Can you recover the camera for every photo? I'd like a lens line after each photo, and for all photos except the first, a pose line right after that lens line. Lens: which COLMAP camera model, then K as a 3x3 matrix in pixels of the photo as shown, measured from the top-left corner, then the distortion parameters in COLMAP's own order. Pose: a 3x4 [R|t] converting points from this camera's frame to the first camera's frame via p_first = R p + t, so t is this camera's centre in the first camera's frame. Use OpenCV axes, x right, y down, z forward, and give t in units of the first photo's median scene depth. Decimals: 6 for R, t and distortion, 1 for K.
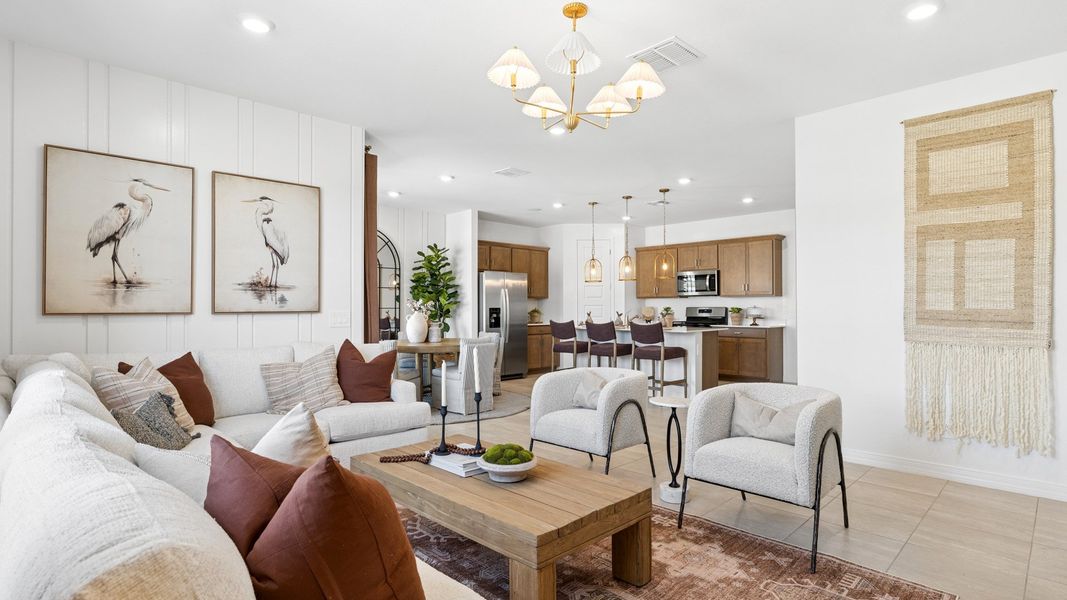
lens RADIAL K [[542.4, 0, 540.3], [0, 542.4, 302.9], [0, 0, 1]] dist [0.002816, 0.000827]
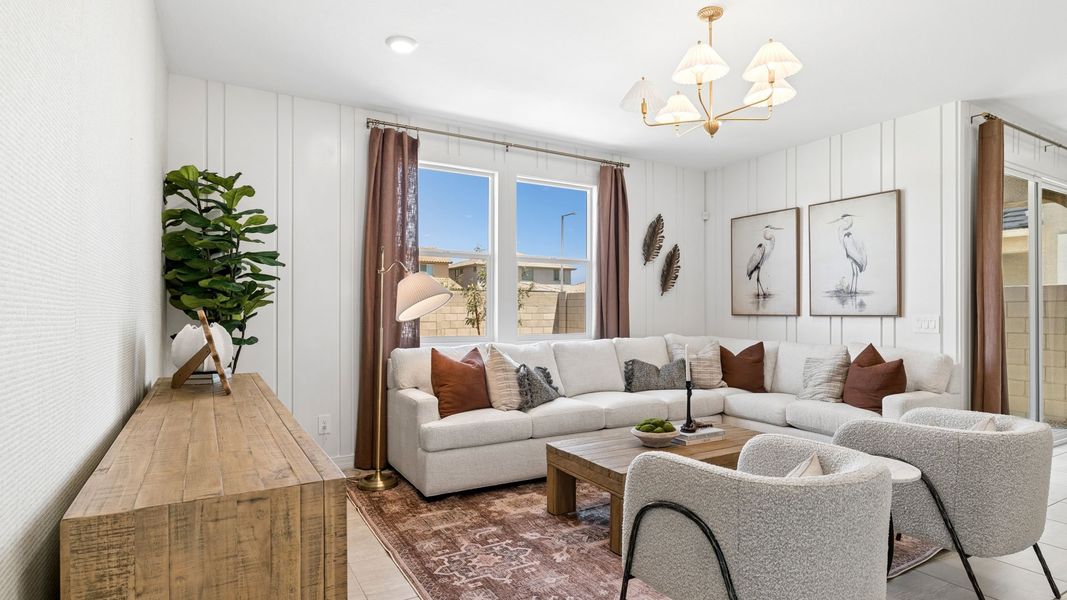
lens RADIAL K [[542.4, 0, 540.3], [0, 542.4, 302.9], [0, 0, 1]] dist [0.002816, 0.000827]
pose [[-0.255327, -0.015490, -0.966731, 0.871042], [0.003444, 0.999851, -0.016931, 0.008683], [0.966849, -0.007652, -0.255236, 0.775261]]
